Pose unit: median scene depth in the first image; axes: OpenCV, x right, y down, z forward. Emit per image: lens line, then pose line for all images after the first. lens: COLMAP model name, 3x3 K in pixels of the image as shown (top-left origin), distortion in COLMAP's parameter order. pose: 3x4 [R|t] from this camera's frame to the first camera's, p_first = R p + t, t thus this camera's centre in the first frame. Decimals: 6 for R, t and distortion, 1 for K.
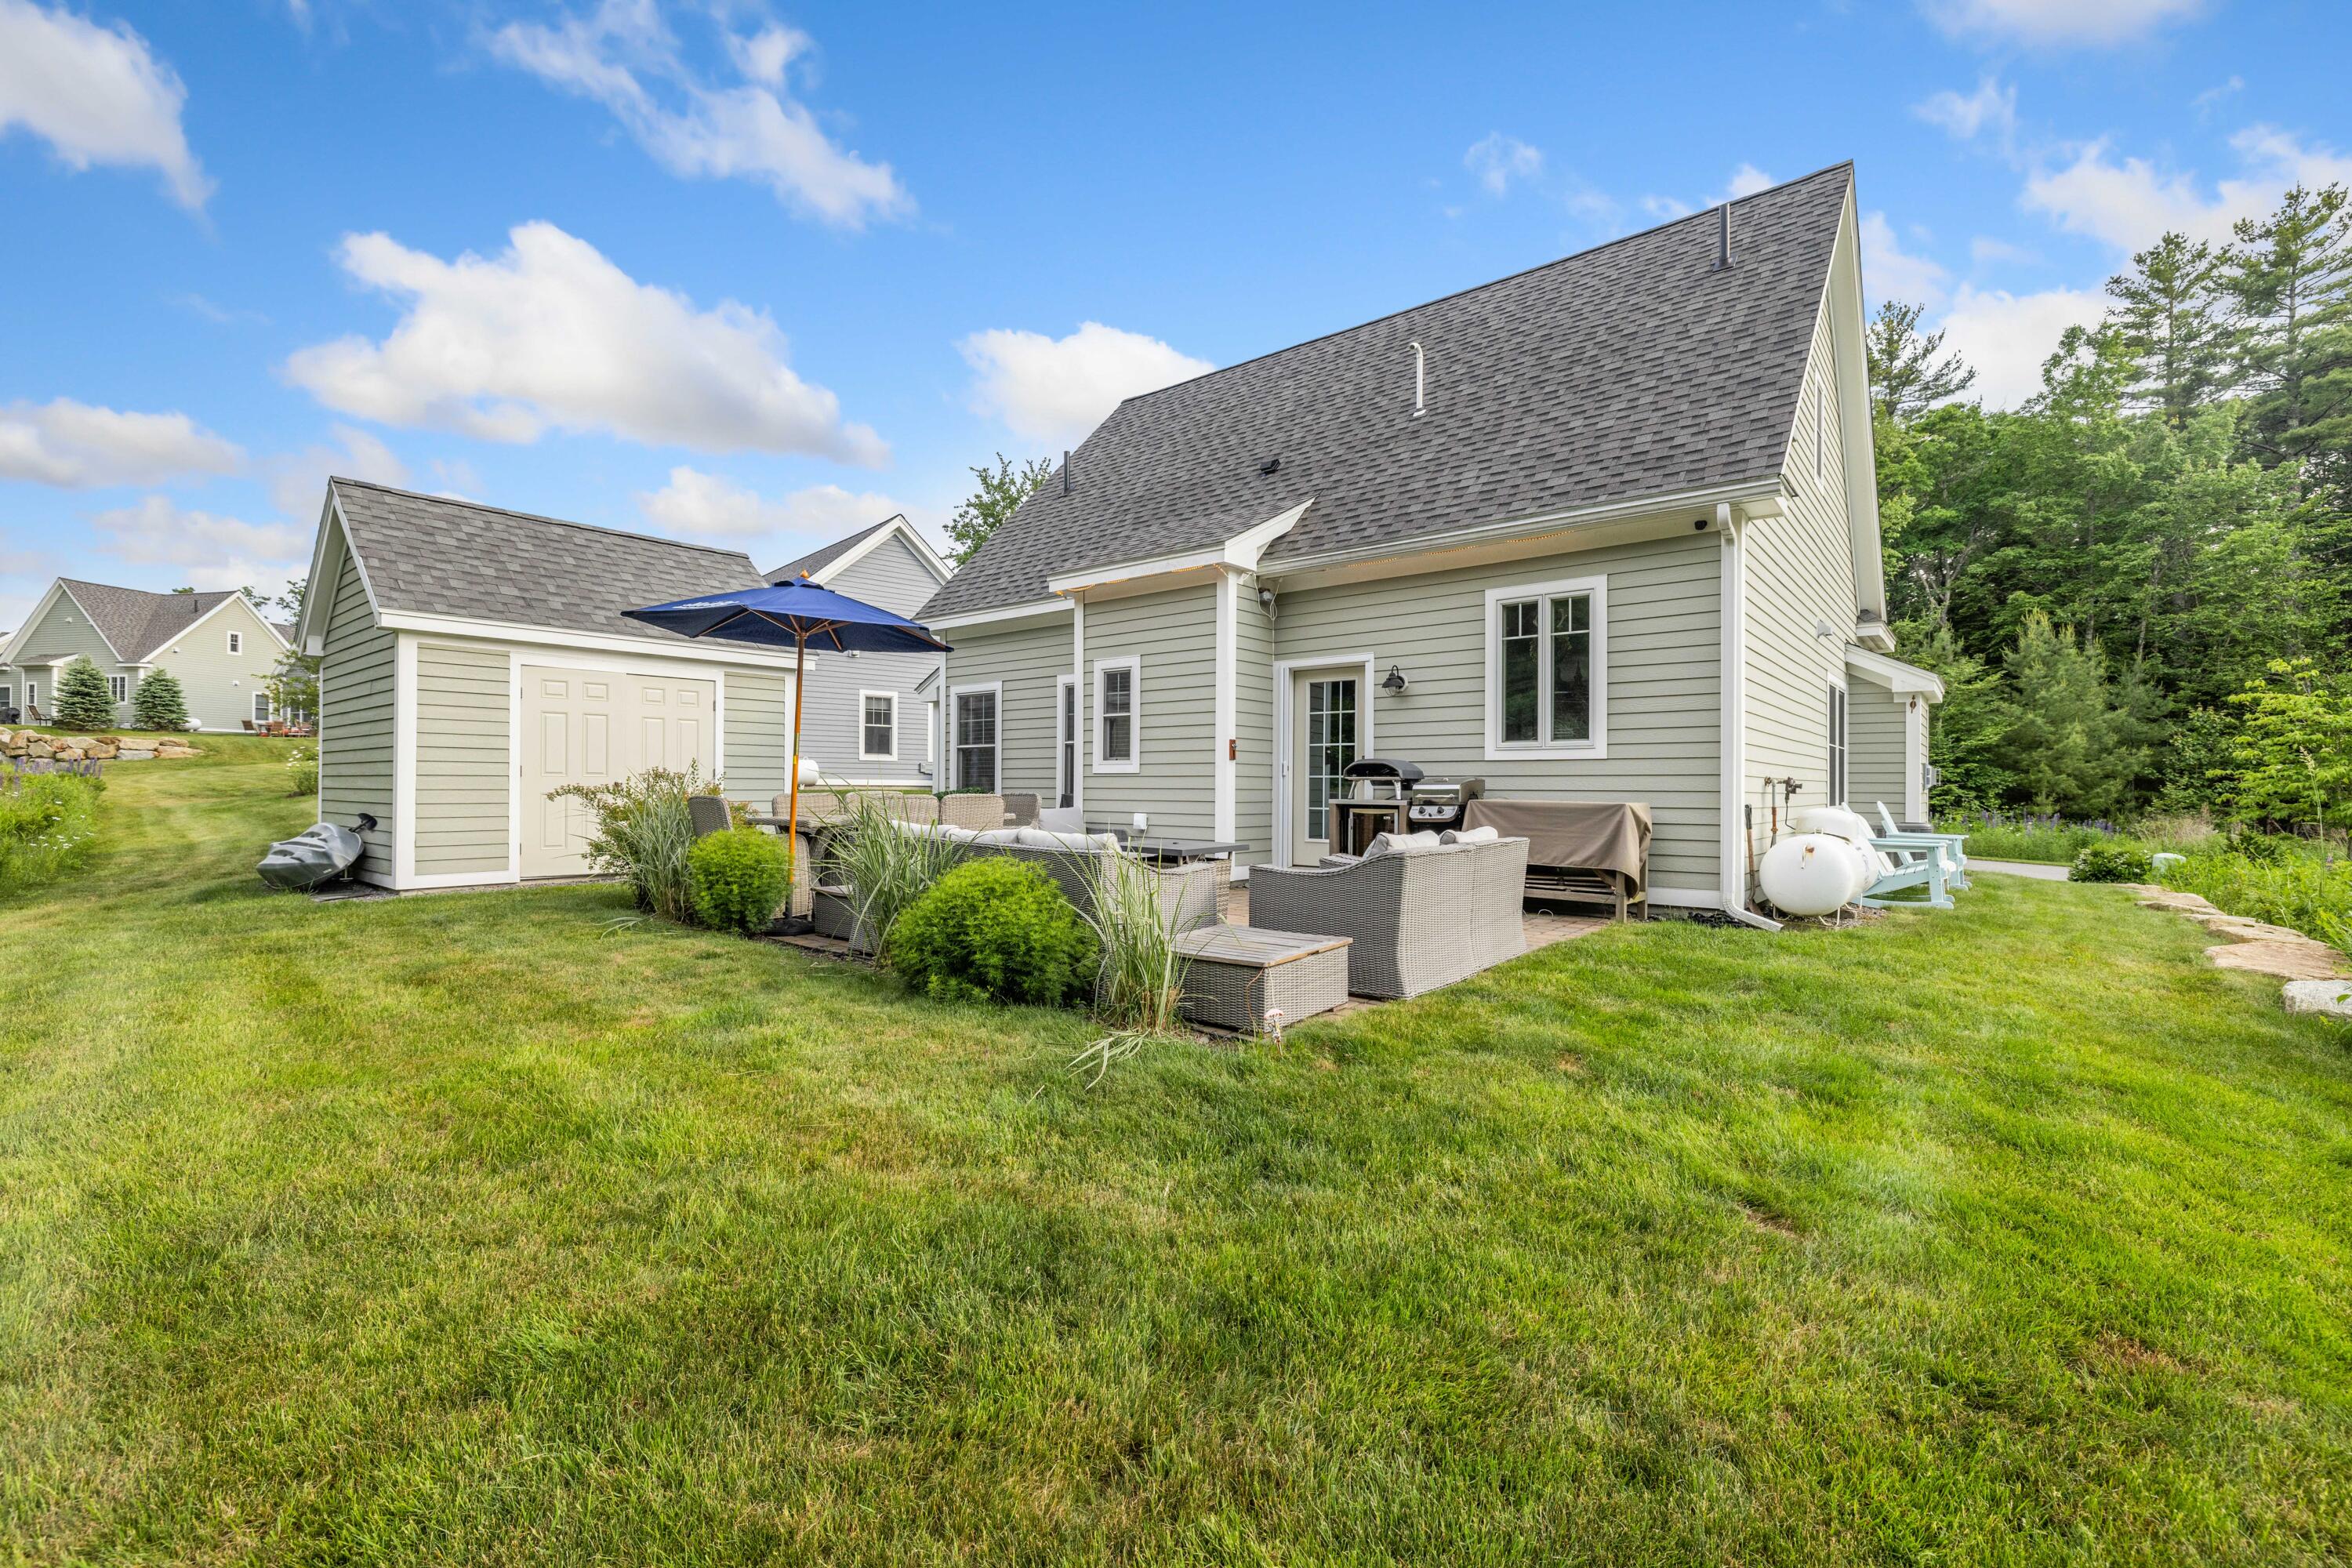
lens RADIAL K [[987.9, 0, 1180.3], [0, 987.9, 774.1], [0, 0, 1]] dist [-0.000750, 0.000737]
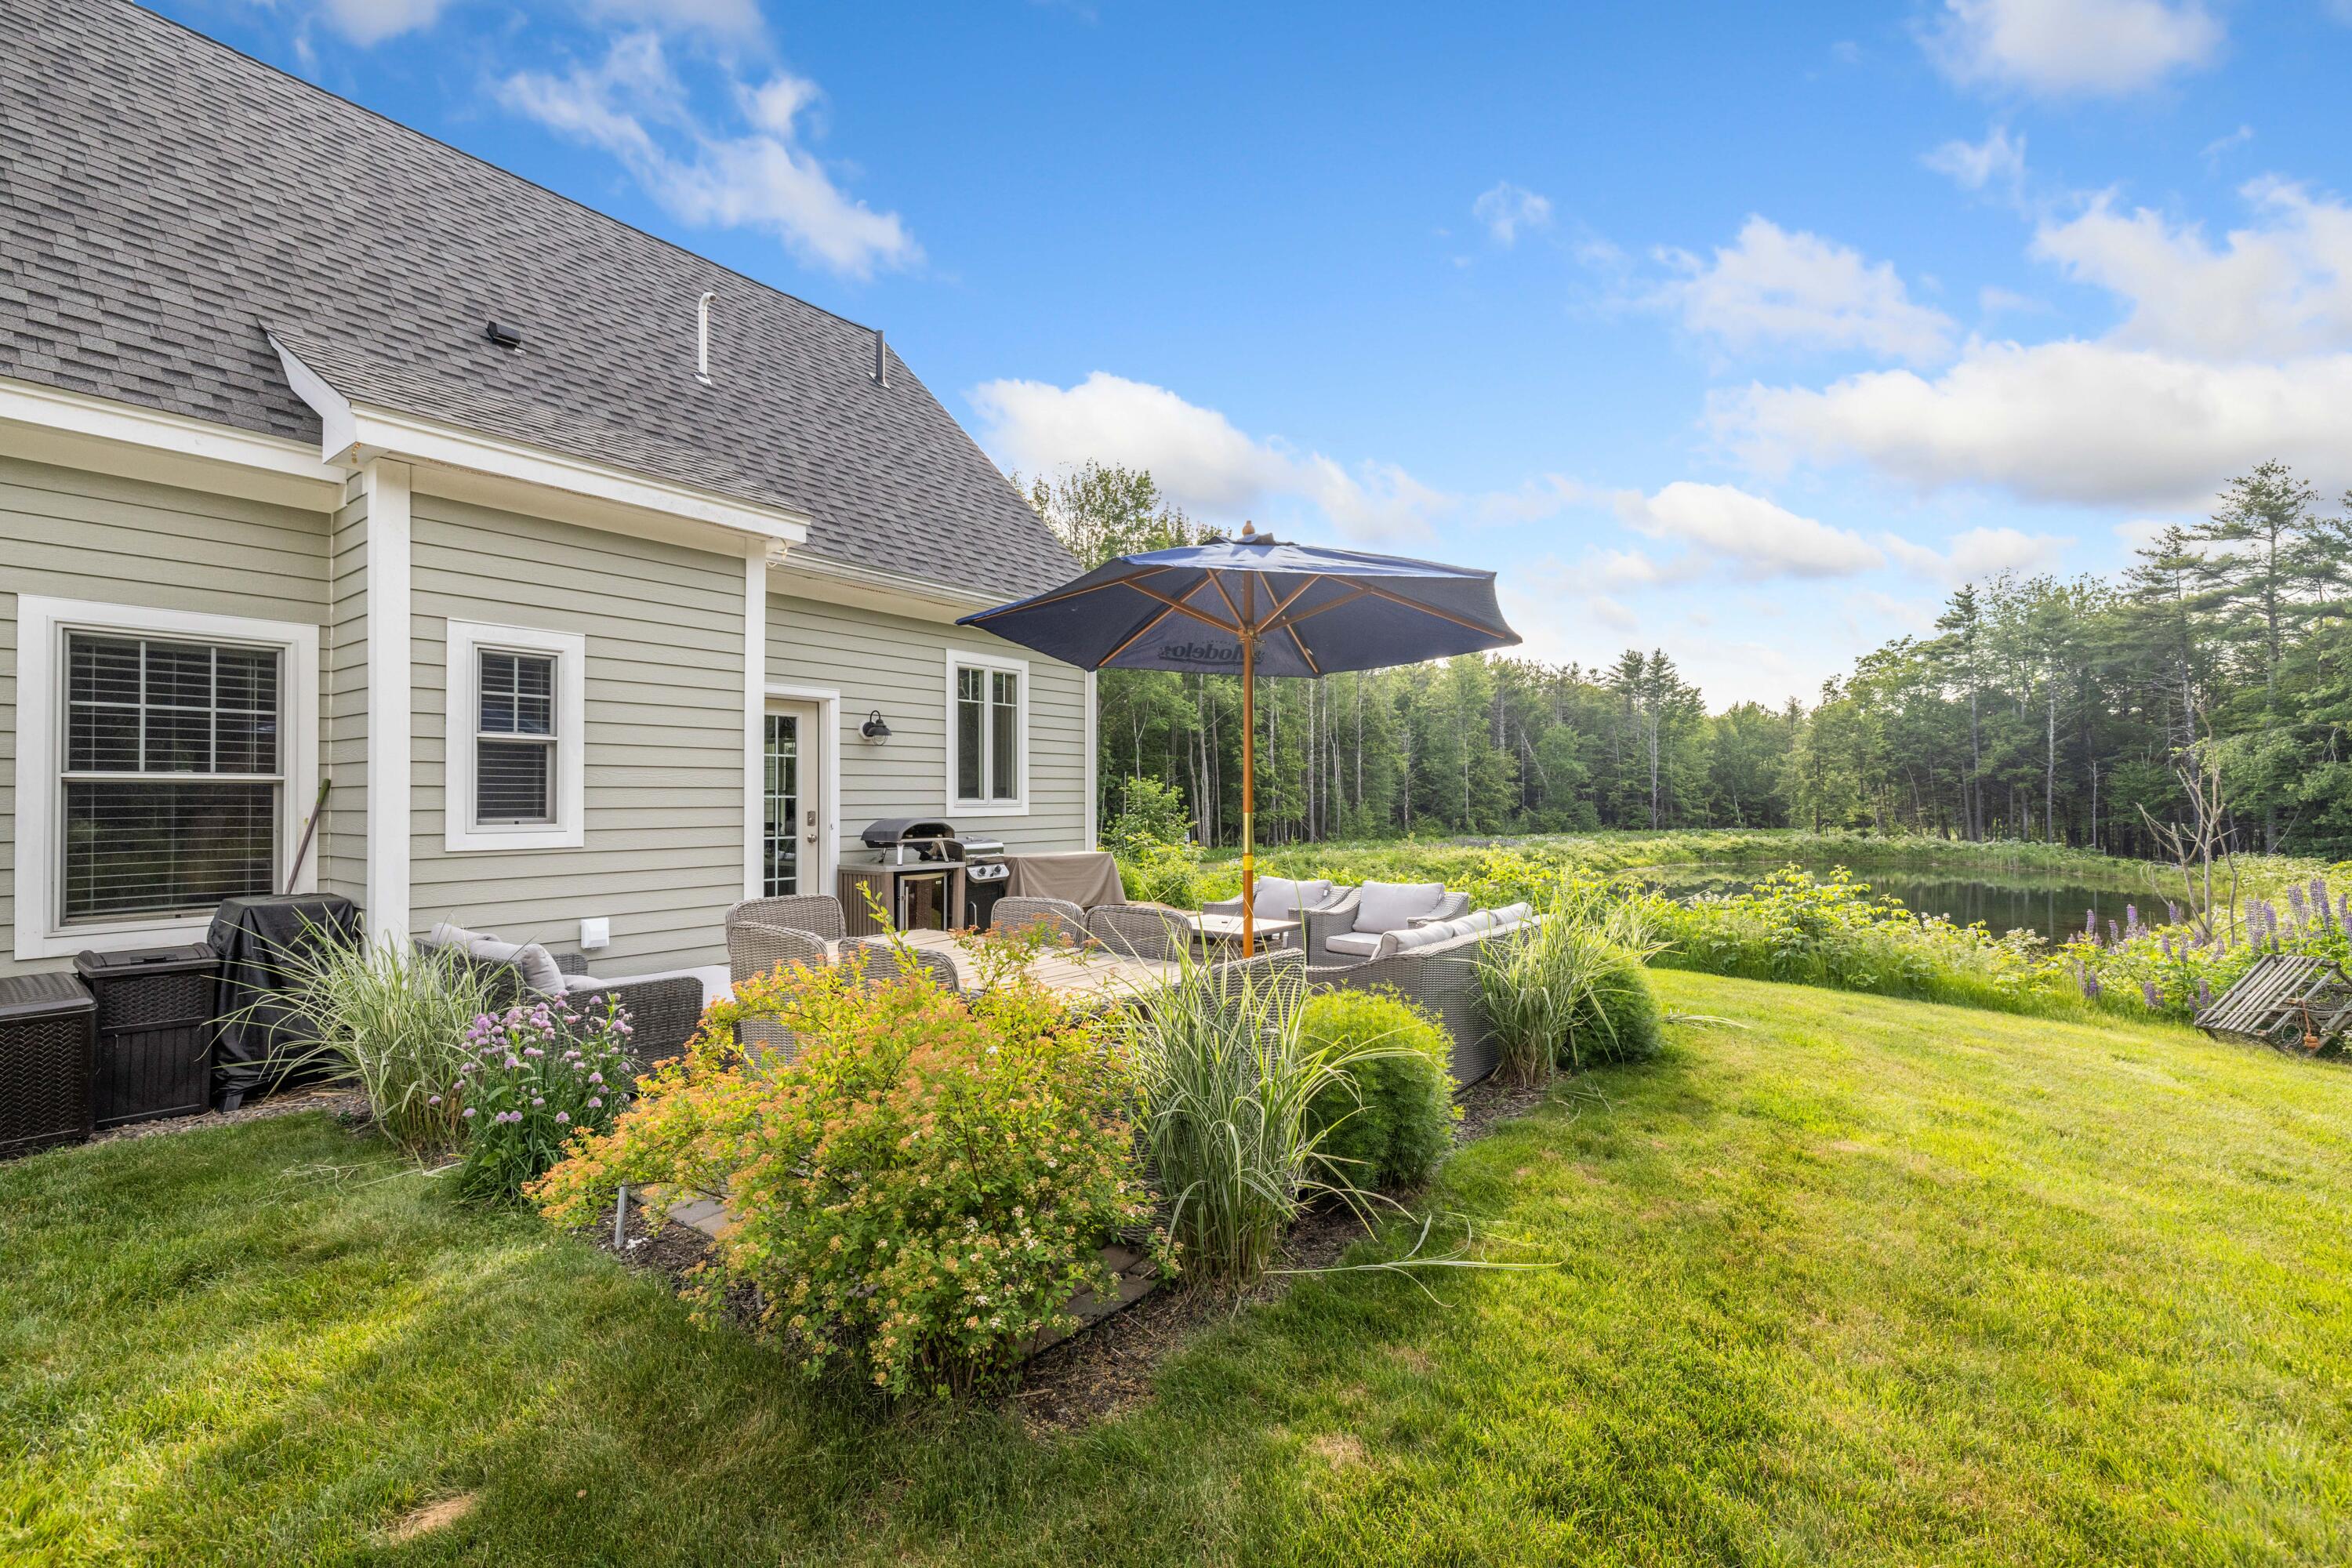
lens RADIAL K [[987.9, 0, 1189.1], [0, 987.9, 788.0], [0, 0, 1]] dist [-0.000750, 0.000737]
pose [[-0.037741, 0.011934, 0.999216, -0.648915], [-0.001401, 0.999927, -0.011995, -0.029375], [-0.999287, -0.001853, -0.037721, 0.723162]]
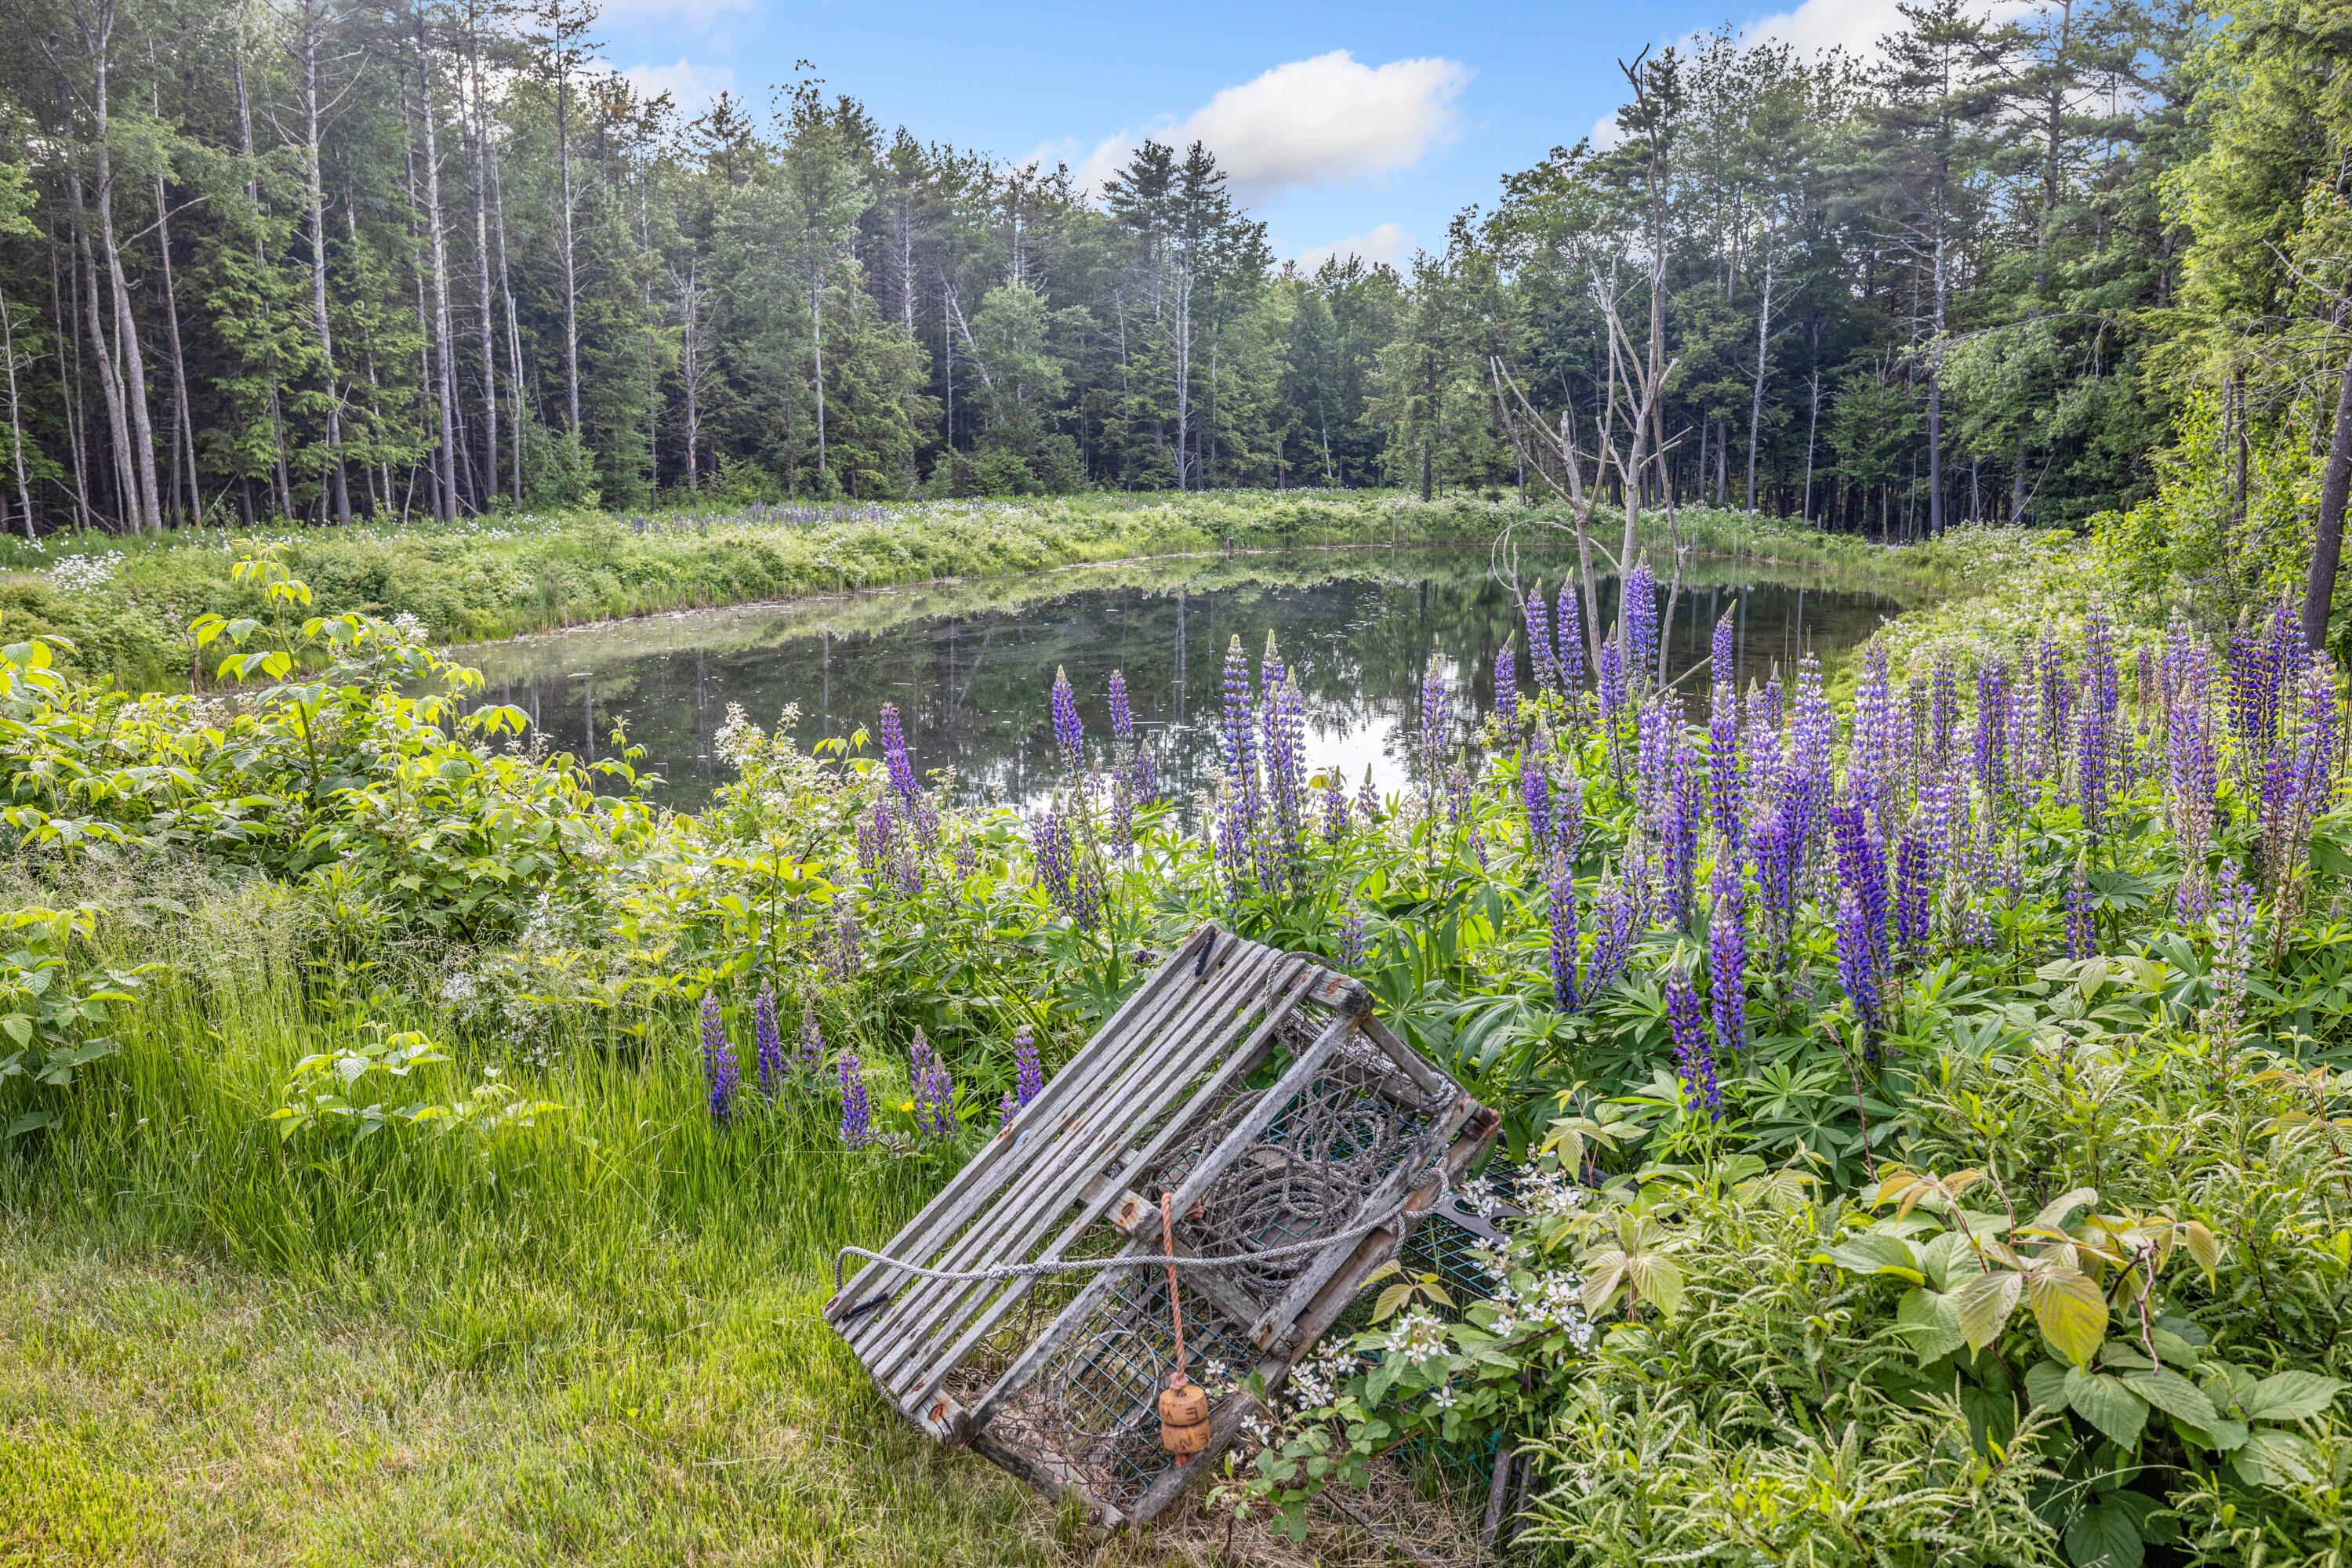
lens RADIAL K [[1911.2, 0, 1174.8], [0, 1911.2, 791.0], [0, 0, 1]] dist [0.012776, -0.005220]
pose [[-0.431466, -0.167576, 0.886428, -0.562089], [-0.010695, 0.983477, 0.180717, -0.022630], [-0.902066, 0.068493, -0.426129, 0.585284]]
